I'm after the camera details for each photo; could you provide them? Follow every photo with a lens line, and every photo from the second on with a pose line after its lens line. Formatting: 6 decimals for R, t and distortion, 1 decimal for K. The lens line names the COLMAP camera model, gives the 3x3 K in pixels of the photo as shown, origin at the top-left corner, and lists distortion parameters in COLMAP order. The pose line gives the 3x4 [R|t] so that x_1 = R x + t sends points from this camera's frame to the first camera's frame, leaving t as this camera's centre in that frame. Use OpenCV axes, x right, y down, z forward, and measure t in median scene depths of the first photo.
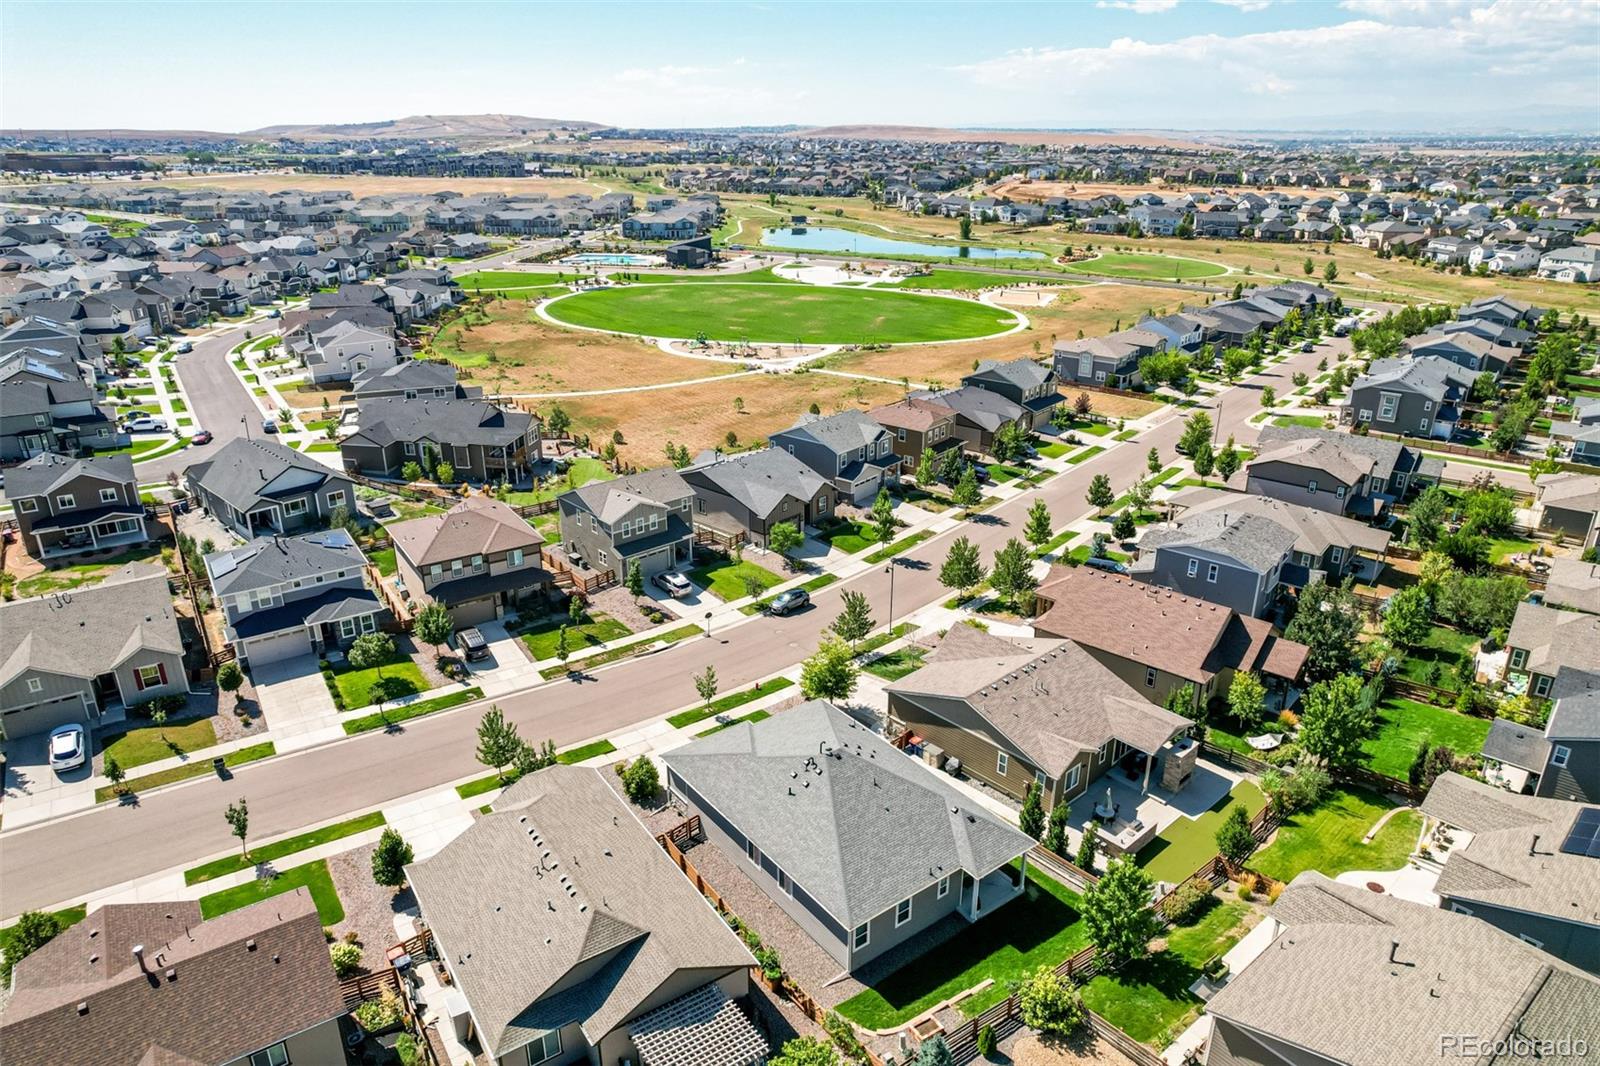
lens RADIAL K [[1018.7, 0, 803.7], [0, 1018.7, 537.4], [0, 0, 1]] dist [-0.072965, 0.060911]
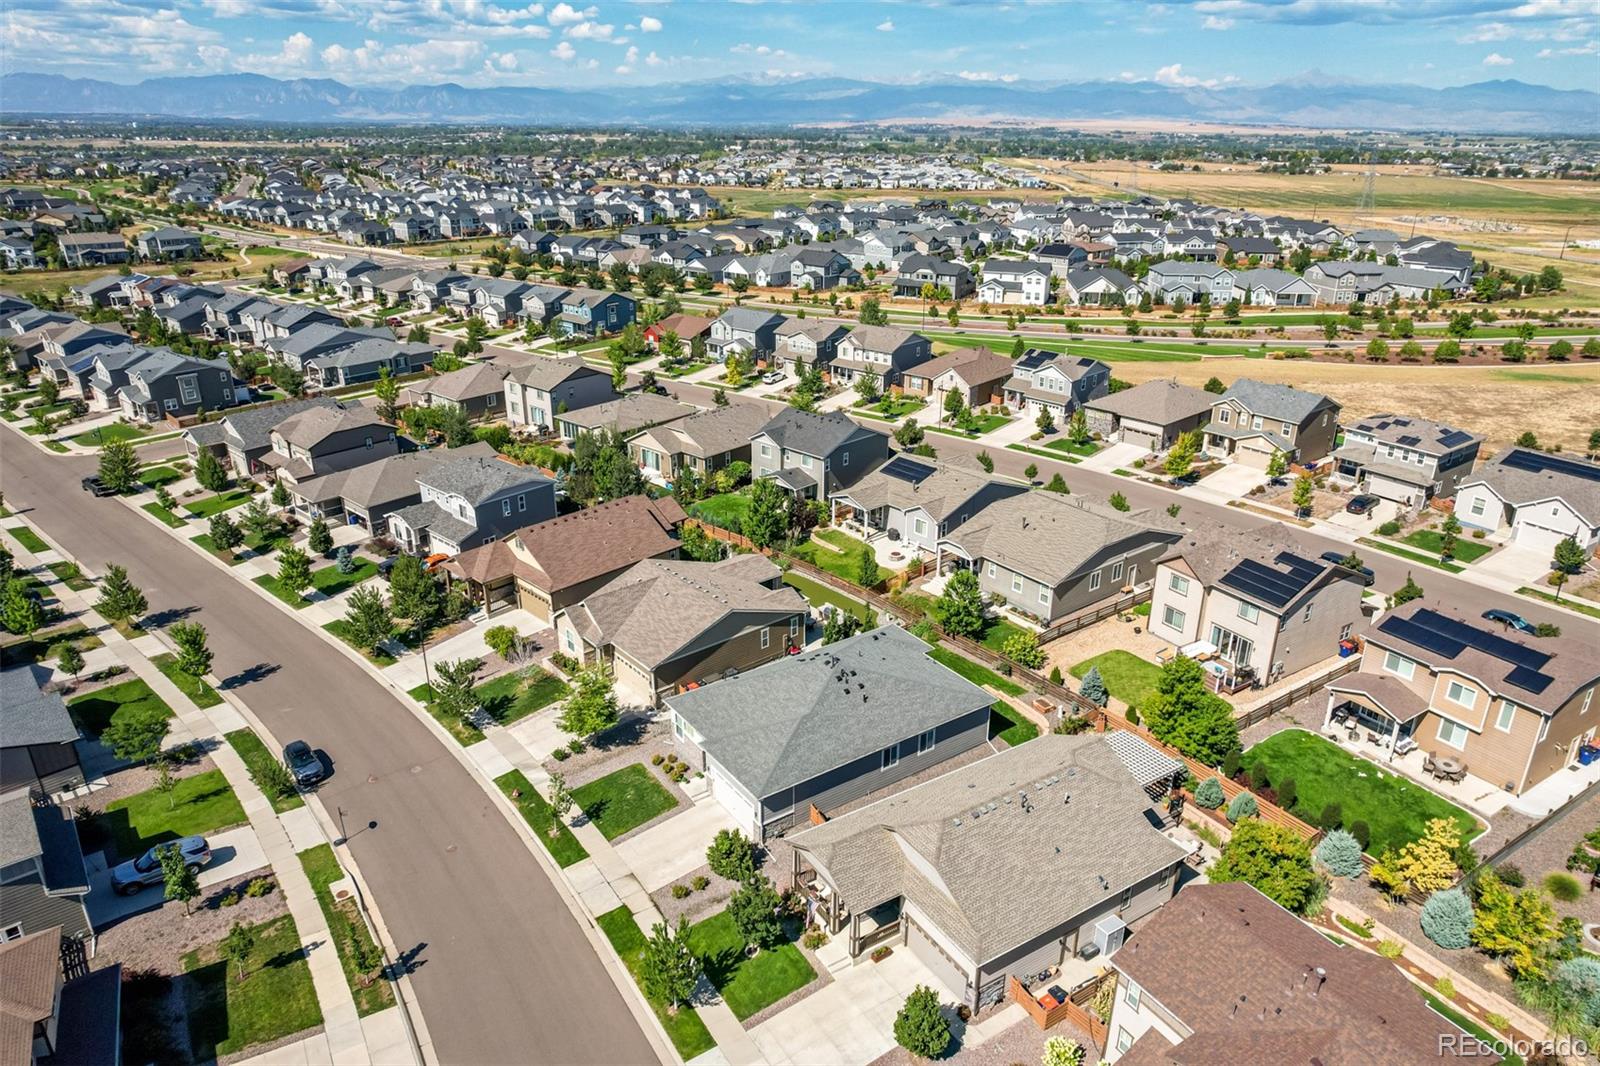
lens RADIAL K [[1024.1, 0, 803.7], [0, 1024.1, 523.2], [0, 0, 1]] dist [-0.075648, 0.068754]
pose [[0.041028, -0.368310, 0.928797, -0.473901], [0.370791, 0.868813, 0.328144, -0.147981], [-0.927810, 0.330927, 0.172212, 0.387620]]
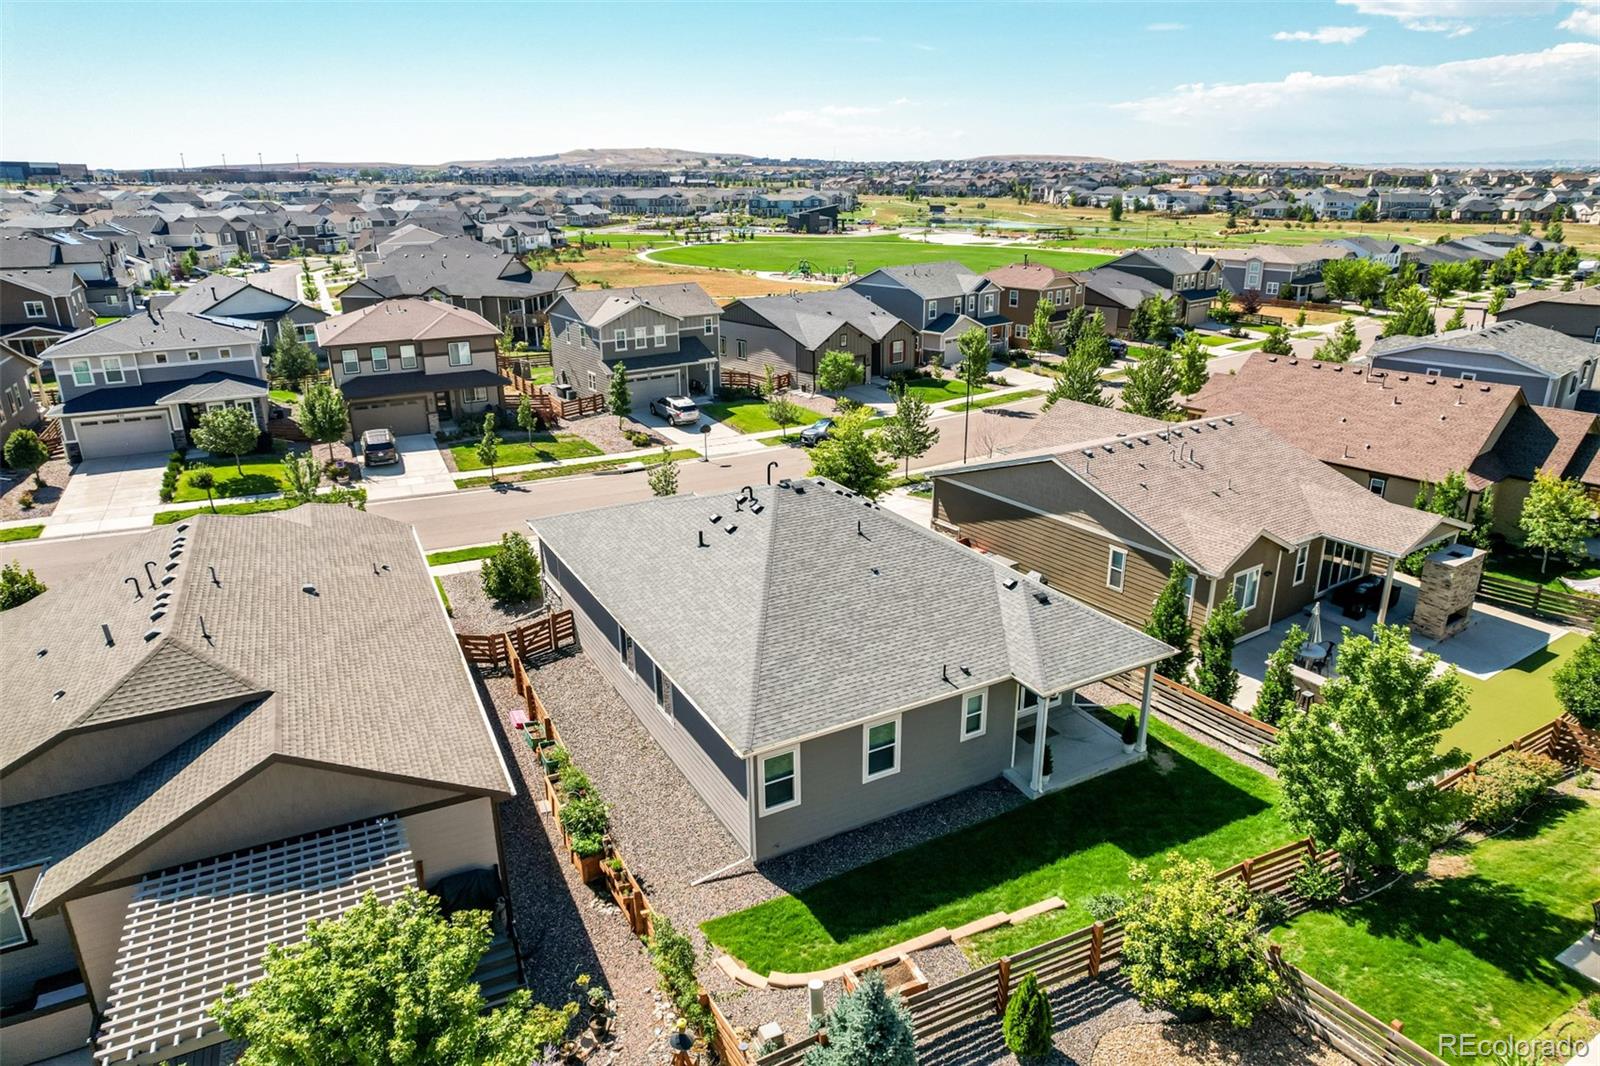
lens RADIAL K [[1024.1, 0, 803.7], [0, 1024.1, 523.2], [0, 0, 1]] dist [-0.075648, 0.068754]
pose [[0.989896, 0.036322, -0.137065, 0.054909], [-0.042870, 0.998061, -0.045131, 0.126572], [0.135160, 0.050551, 0.989533, 0.225715]]
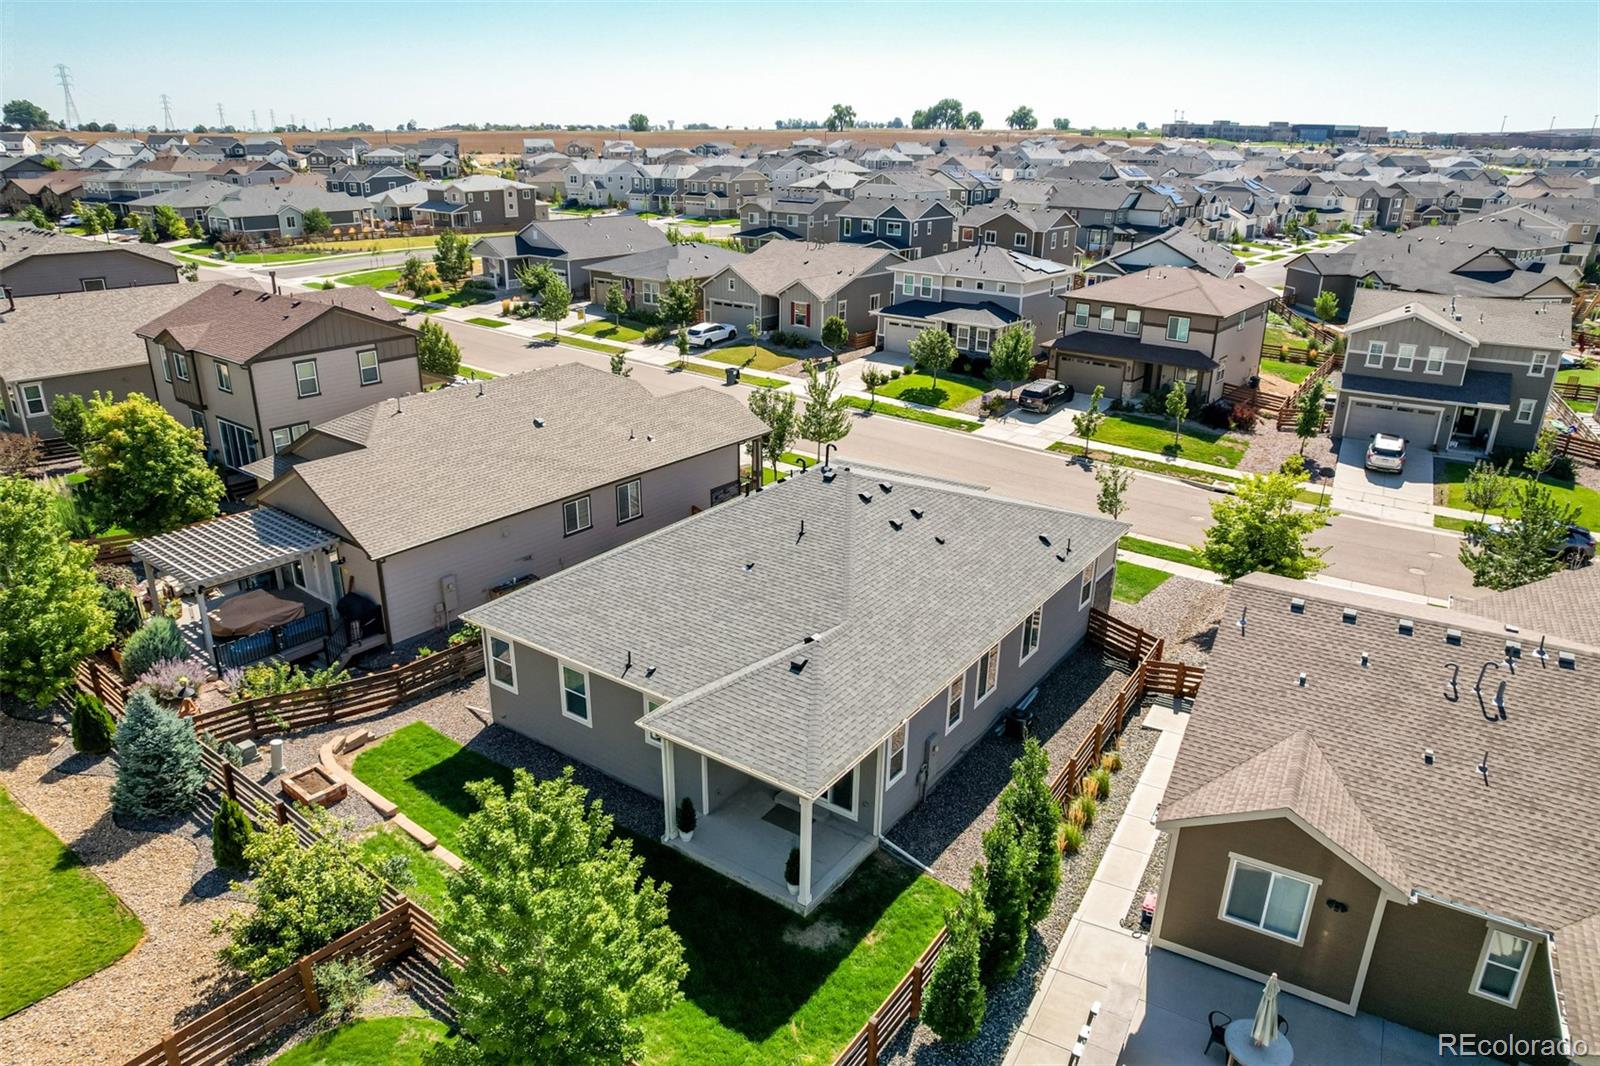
lens RADIAL K [[1049.8, 0, 800.0], [0, 1049.8, 533.0], [0, 0, 1]] dist [-0.082474, 0.067170]
pose [[0.306955, 0.344419, -0.887217, 0.247873], [-0.364862, 0.903581, 0.224538, 0.062842], [0.879007, 0.254789, 0.403024, 0.382865]]
